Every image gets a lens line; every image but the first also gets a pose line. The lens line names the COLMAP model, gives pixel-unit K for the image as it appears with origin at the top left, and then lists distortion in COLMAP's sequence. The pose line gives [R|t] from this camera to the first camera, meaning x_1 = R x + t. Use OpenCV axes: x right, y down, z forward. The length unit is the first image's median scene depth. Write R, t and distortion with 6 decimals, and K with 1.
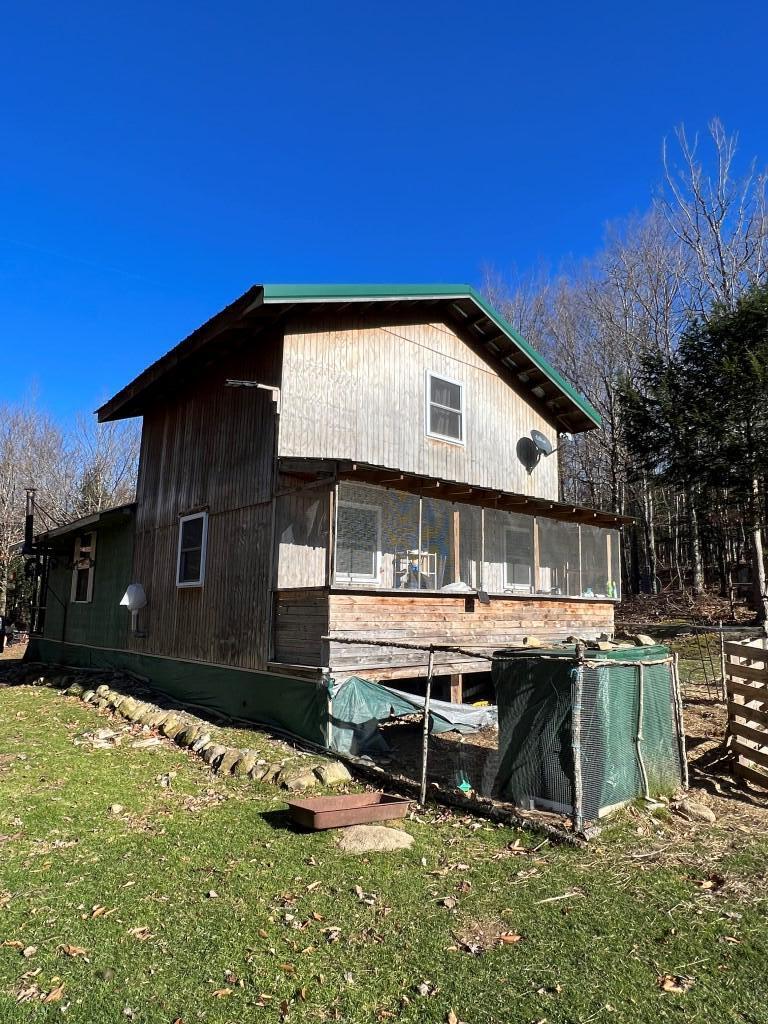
lens RADIAL K [[608.3, 0, 381.8], [0, 608.3, 508.3], [0, 0, 1]] dist [-0.000671, -0.001095]
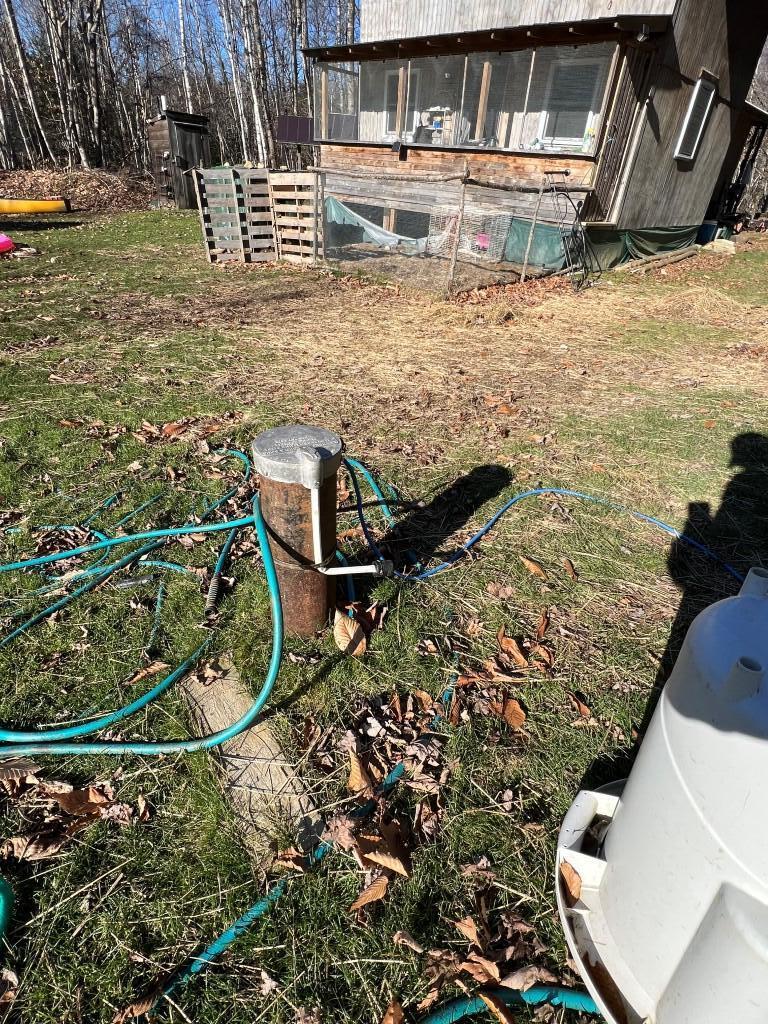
lens RADIAL K [[515.0, 0, 383.1], [0, 515.0, 506.4], [0, 0, 1]] dist [-0.001465, 0.000616]
pose [[0.117160, 0.549018, -0.827558, 1.309337], [0.100379, 0.822483, 0.559862, 0.133535], [0.988027, -0.148663, 0.041252, 0.671688]]
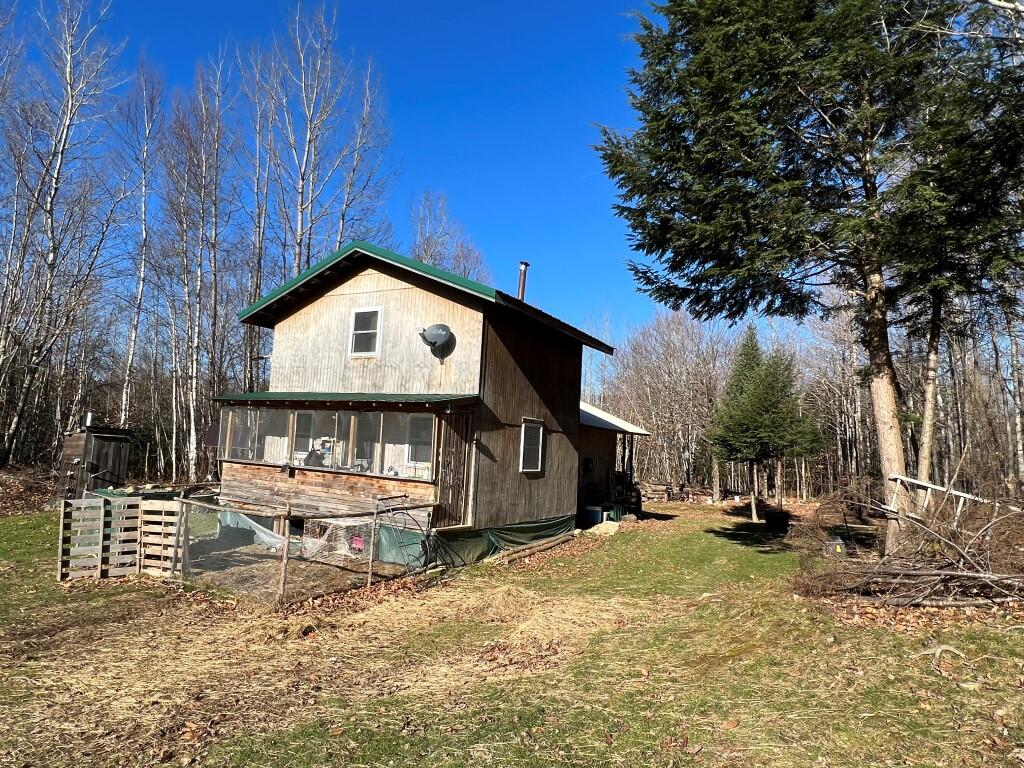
lens RADIAL K [[608.3, 0, 508.1], [0, 608.3, 380.0], [0, 0, 1]] dist [-0.000671, -0.001095]
pose [[0.343175, -0.090721, -0.934880, 1.545435], [0.101619, 0.993068, -0.059066, 0.059148], [0.933758, -0.074732, 0.350016, 0.842034]]
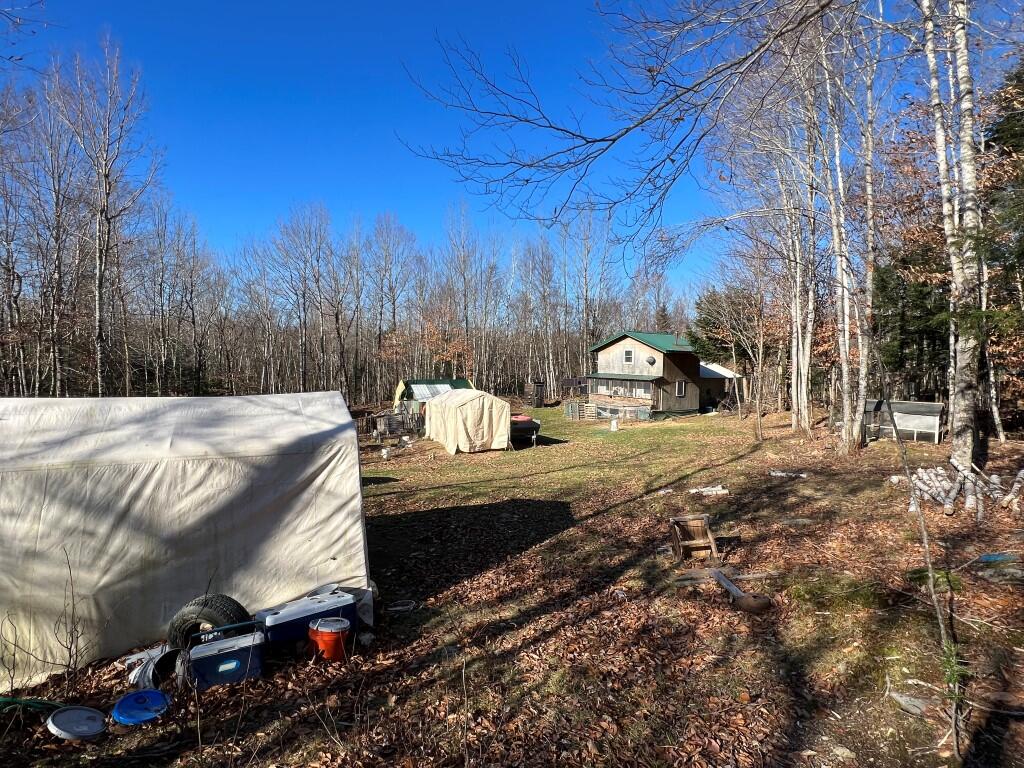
lens RADIAL K [[515.0, 0, 500.6], [0, 515.0, 384.2], [0, 0, 1]] dist [-0.001465, 0.000616]
pose [[-0.024199, 0.040887, -0.998871, 4.327942], [0.144099, 0.988872, 0.036987, -0.253857], [0.989267, -0.143041, -0.029821, 0.099904]]
